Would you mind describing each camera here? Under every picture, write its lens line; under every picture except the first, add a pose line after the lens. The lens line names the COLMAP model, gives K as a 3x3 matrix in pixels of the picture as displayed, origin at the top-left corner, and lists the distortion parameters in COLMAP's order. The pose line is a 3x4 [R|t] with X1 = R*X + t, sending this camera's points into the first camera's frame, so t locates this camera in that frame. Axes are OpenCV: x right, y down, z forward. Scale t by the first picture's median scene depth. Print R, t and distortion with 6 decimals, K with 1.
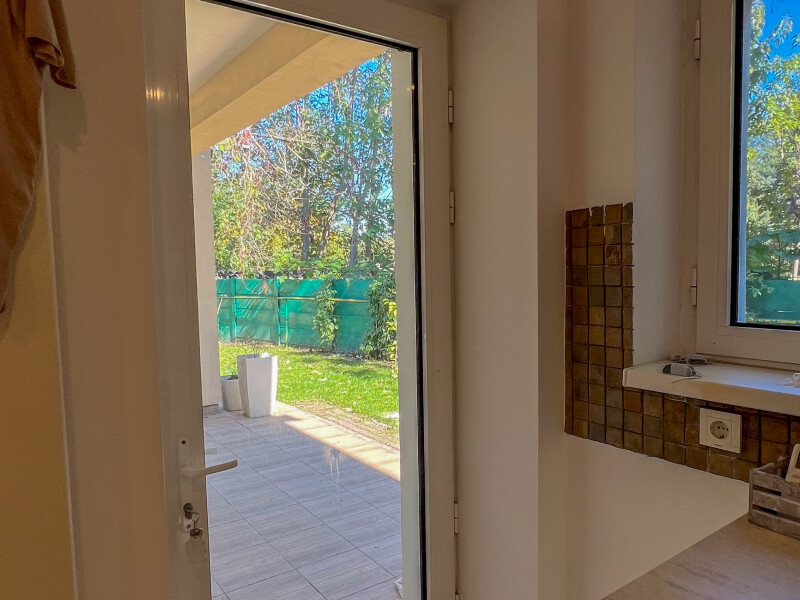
lens RADIAL K [[570.3, 0, 400.0], [0, 570.3, 300.0], [0, 0, 1]] dist [-0.003687, 0.000701]
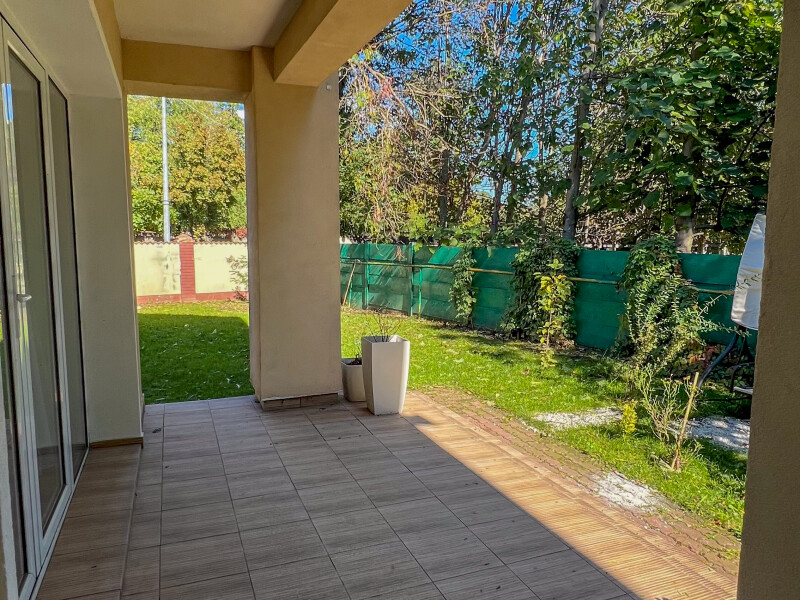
lens RADIAL K [[573.2, 0, 400.0], [0, 573.2, 300.0], [0, 0, 1]] dist [-0.001952, -0.000202]
pose [[0.972795, 0.051348, -0.225907, -0.022429], [-0.038920, 0.997491, 0.059132, -0.002129], [0.228377, -0.048731, 0.972352, 0.097616]]
